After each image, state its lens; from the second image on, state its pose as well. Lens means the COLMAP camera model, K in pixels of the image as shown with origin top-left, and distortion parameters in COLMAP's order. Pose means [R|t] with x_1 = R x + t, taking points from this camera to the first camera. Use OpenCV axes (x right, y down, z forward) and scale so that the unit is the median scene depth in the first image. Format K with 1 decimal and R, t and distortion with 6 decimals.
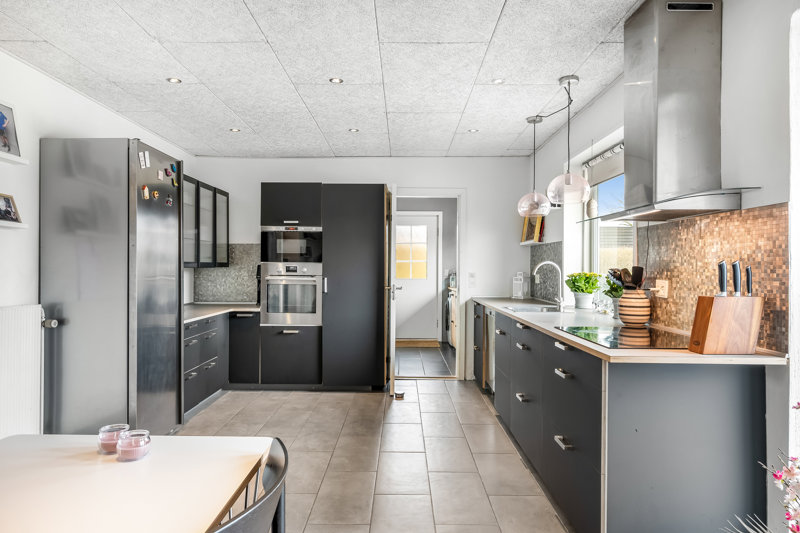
lens RADIAL K [[495.2, 0, 400.0], [0, 495.2, 266.5], [0, 0, 1]] dist [-0.001469, 0.000108]
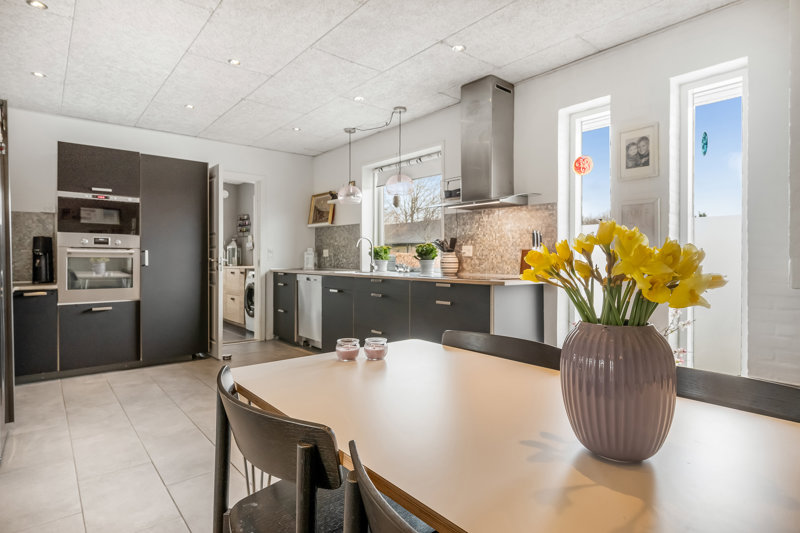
lens RADIAL K [[423.1, 0, 403.0], [0, 423.1, 261.3], [0, 0, 1]] dist [-0.003247, -0.000475]
pose [[0.754474, -0.010288, 0.656249, -0.315887], [0.000892, 0.999892, 0.014650, 0.032520], [-0.656329, -0.010468, 0.754402, 0.038775]]
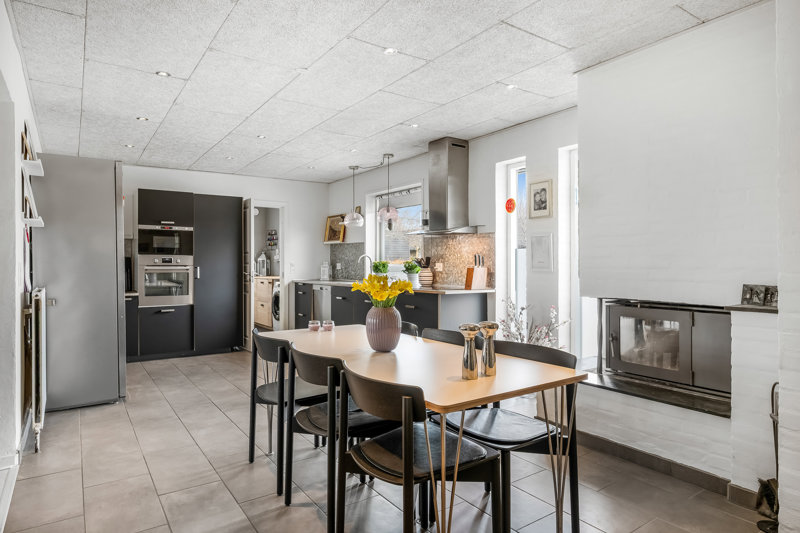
lens RADIAL K [[472.9, 0, 400.0], [0, 472.9, 266.5], [0, 0, 1]] dist [0.002056, 0.000545]
pose [[0.818020, -0.012061, 0.575064, -0.429582], [0.005012, 0.999892, 0.013842, 0.007235], [-0.575169, -0.008441, 0.817991, -0.311479]]
